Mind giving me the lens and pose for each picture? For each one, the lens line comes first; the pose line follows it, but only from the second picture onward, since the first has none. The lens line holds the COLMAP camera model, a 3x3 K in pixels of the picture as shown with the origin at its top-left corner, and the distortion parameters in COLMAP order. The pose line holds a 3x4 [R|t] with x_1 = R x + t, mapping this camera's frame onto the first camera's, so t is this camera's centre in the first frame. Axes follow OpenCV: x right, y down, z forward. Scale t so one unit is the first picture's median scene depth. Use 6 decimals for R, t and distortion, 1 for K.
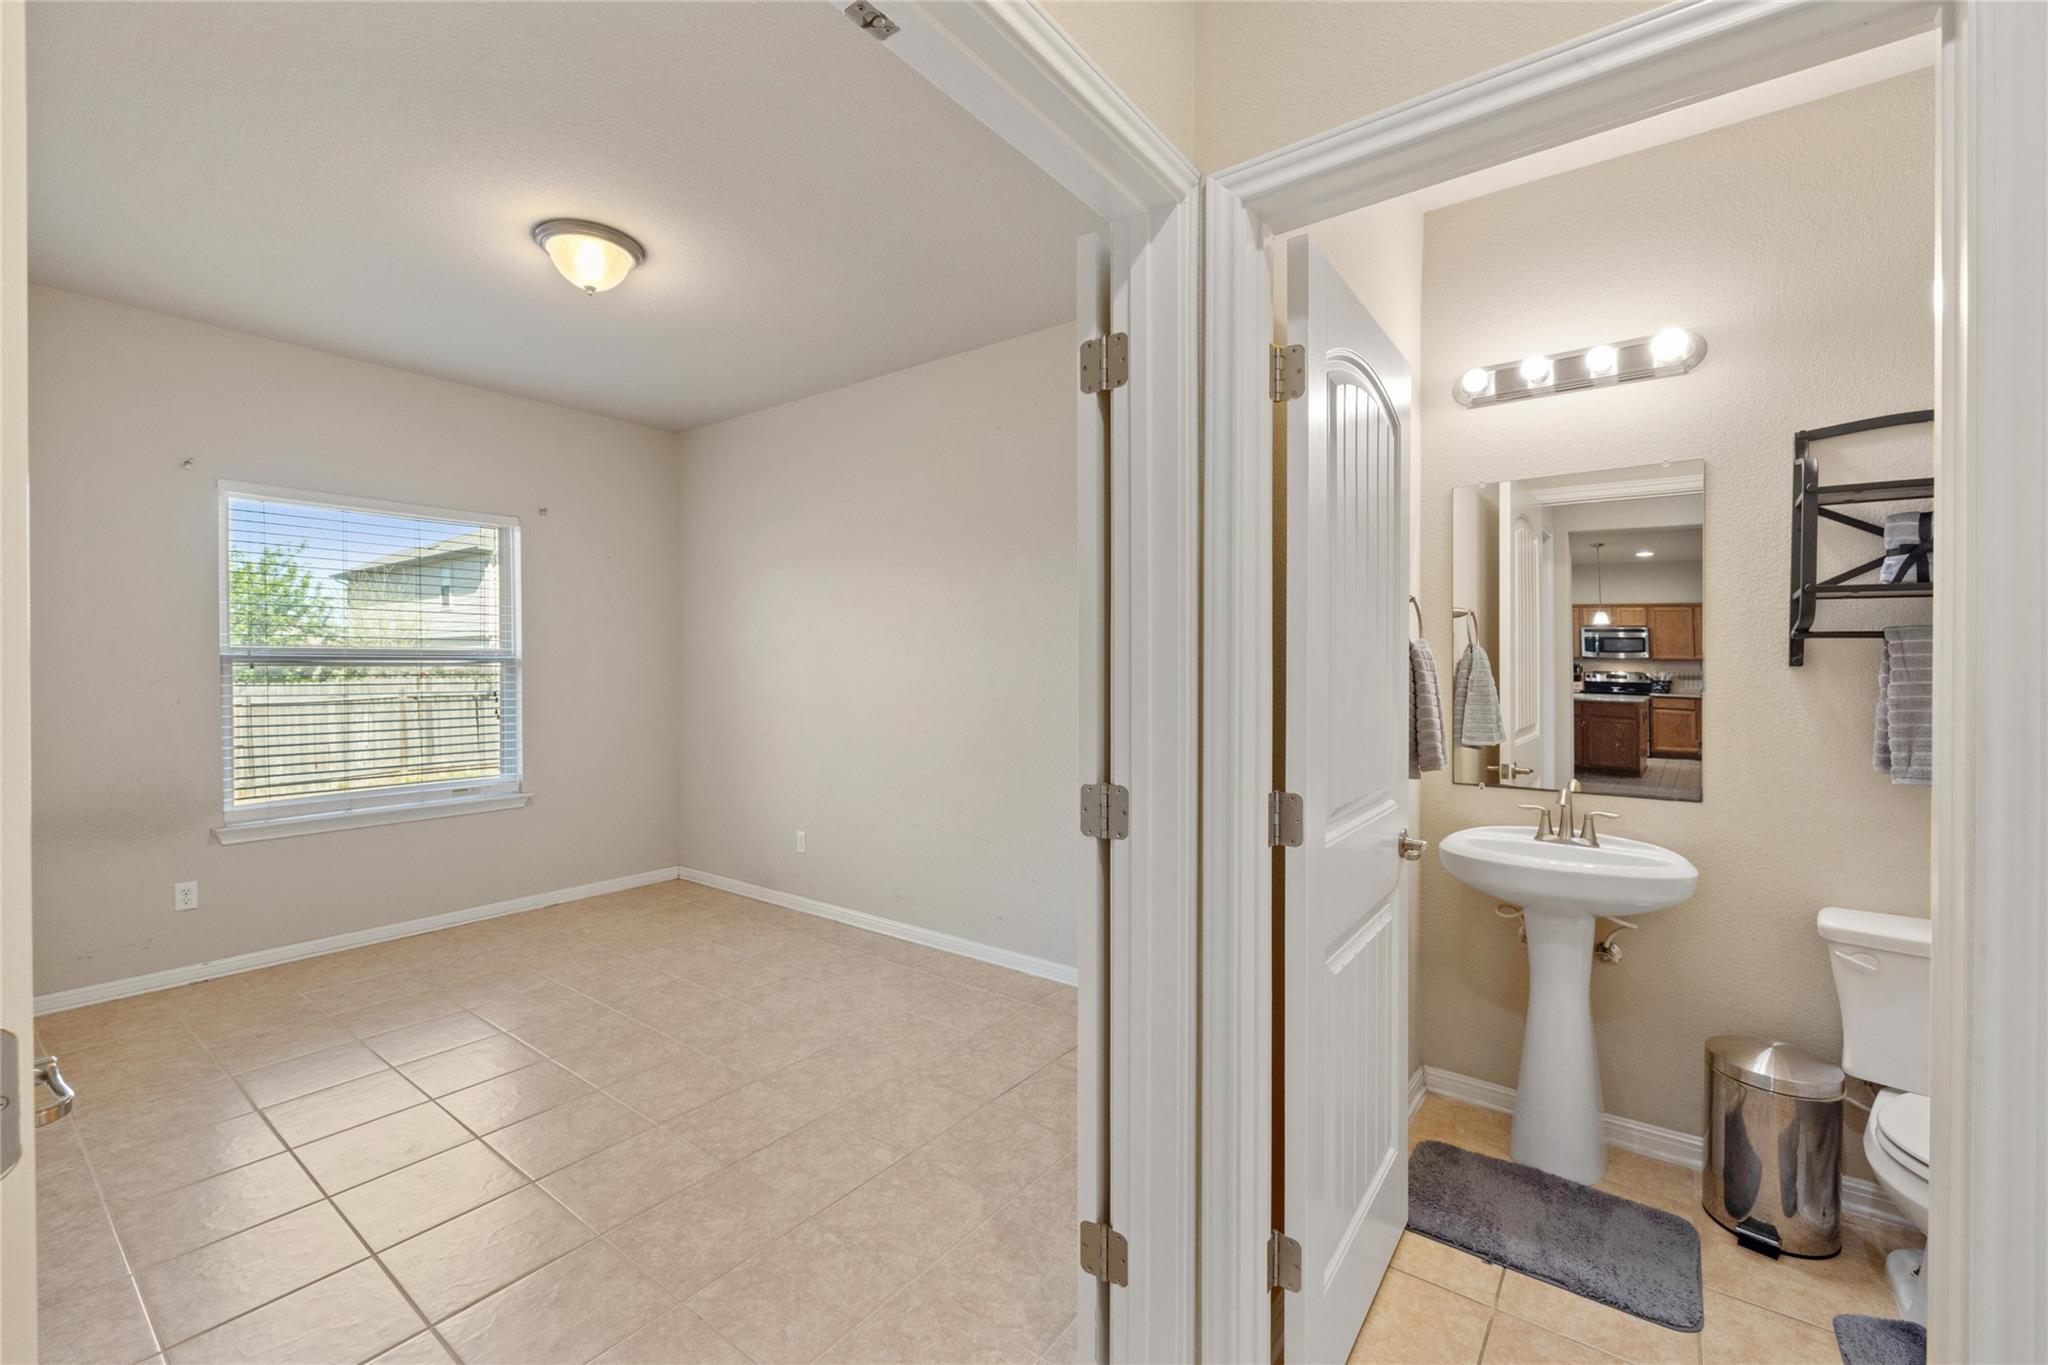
lens RADIAL K [[847.6, 0, 1031.4], [0, 847.6, 670.2], [0, 0, 1]] dist [0.000553, -0.000274]
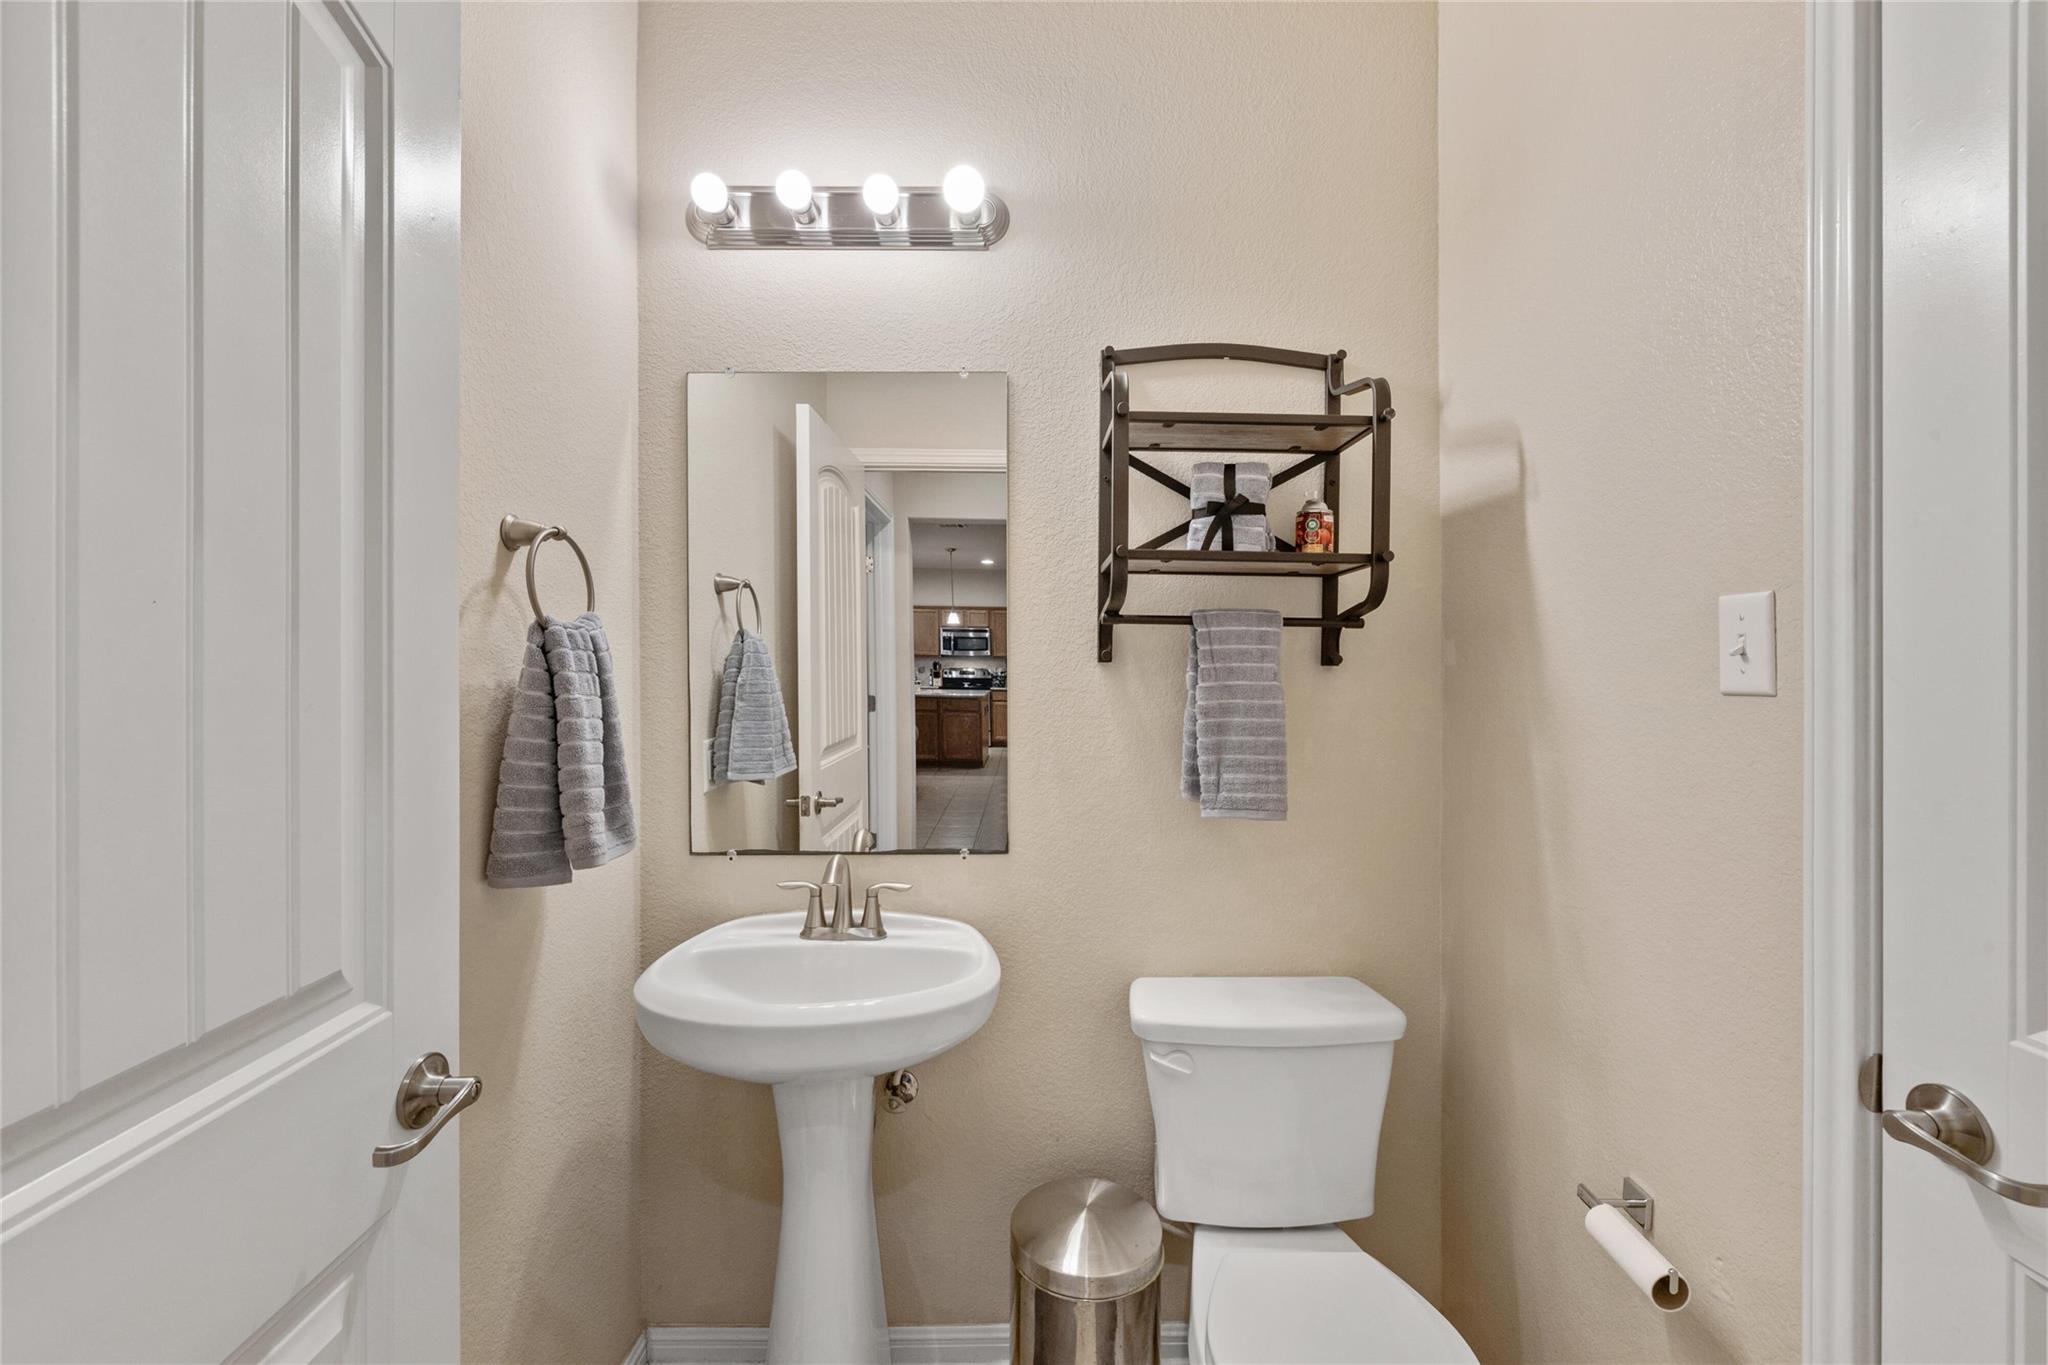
lens RADIAL K [[847.6, 0, 1024.3], [0, 847.6, 666.4], [0, 0, 1]] dist [0.000553, -0.000274]
pose [[0.789574, -0.004798, 0.613636, 0.372069], [0.006082, 0.999982, -0.000008, -0.001375], [-0.613625, 0.003738, 0.789589, 0.436340]]
